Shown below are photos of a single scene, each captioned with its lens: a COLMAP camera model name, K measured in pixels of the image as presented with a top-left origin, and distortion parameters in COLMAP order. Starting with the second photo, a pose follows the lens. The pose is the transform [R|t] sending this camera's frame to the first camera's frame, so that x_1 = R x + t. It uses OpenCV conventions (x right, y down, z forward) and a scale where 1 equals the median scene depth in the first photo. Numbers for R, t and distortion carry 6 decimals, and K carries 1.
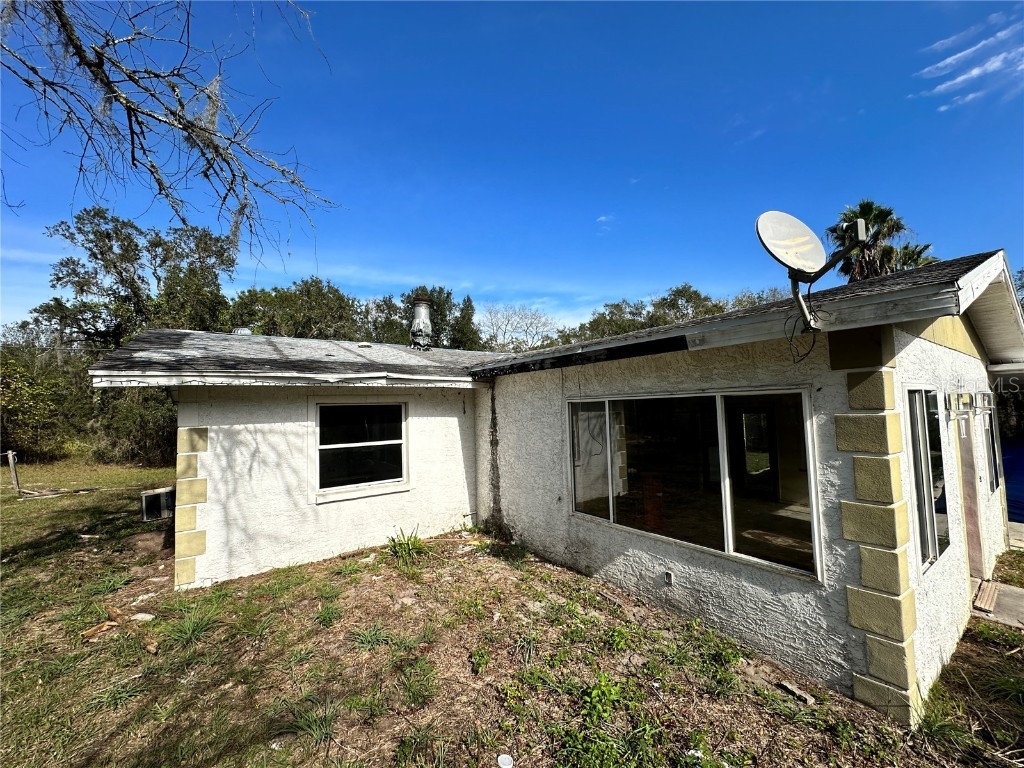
lens RADIAL K [[409.1, 0, 512.0], [0, 409.1, 384.0], [0, 0, 1]] dist [-0.001308, 0.000205]
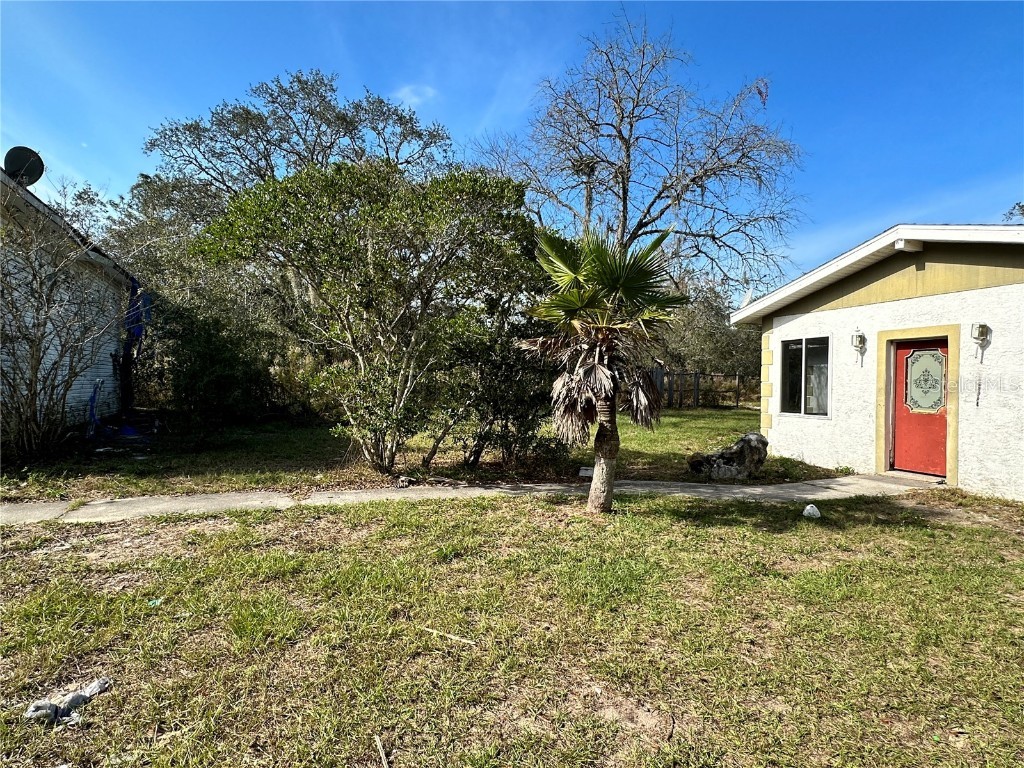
lens RADIAL K [[562.0, 0, 515.2], [0, 562.0, 386.3], [0, 0, 1]] dist [-0.000340, -0.000132]
pose [[-0.290306, 0.026253, -0.956574, 2.912787], [0.050588, 0.998647, 0.012055, 0.099658], [0.955596, -0.044891, -0.291241, 0.285374]]
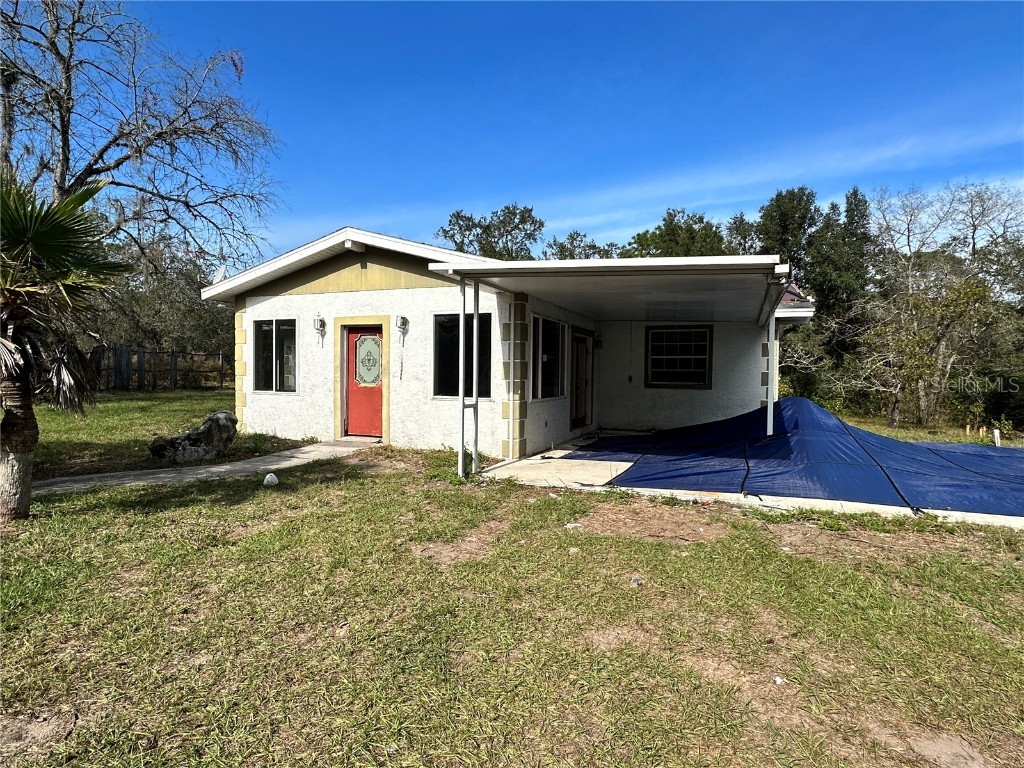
lens RADIAL K [[562.5, 0, 510.8], [0, 562.5, 387.8], [0, 0, 1]] dist [-0.001356, 0.000091]
pose [[0.518037, 0.058289, -0.853370, 2.973375], [0.026439, 0.996107, 0.084088, 0.106939], [0.854950, -0.066123, 0.514479, 0.348971]]
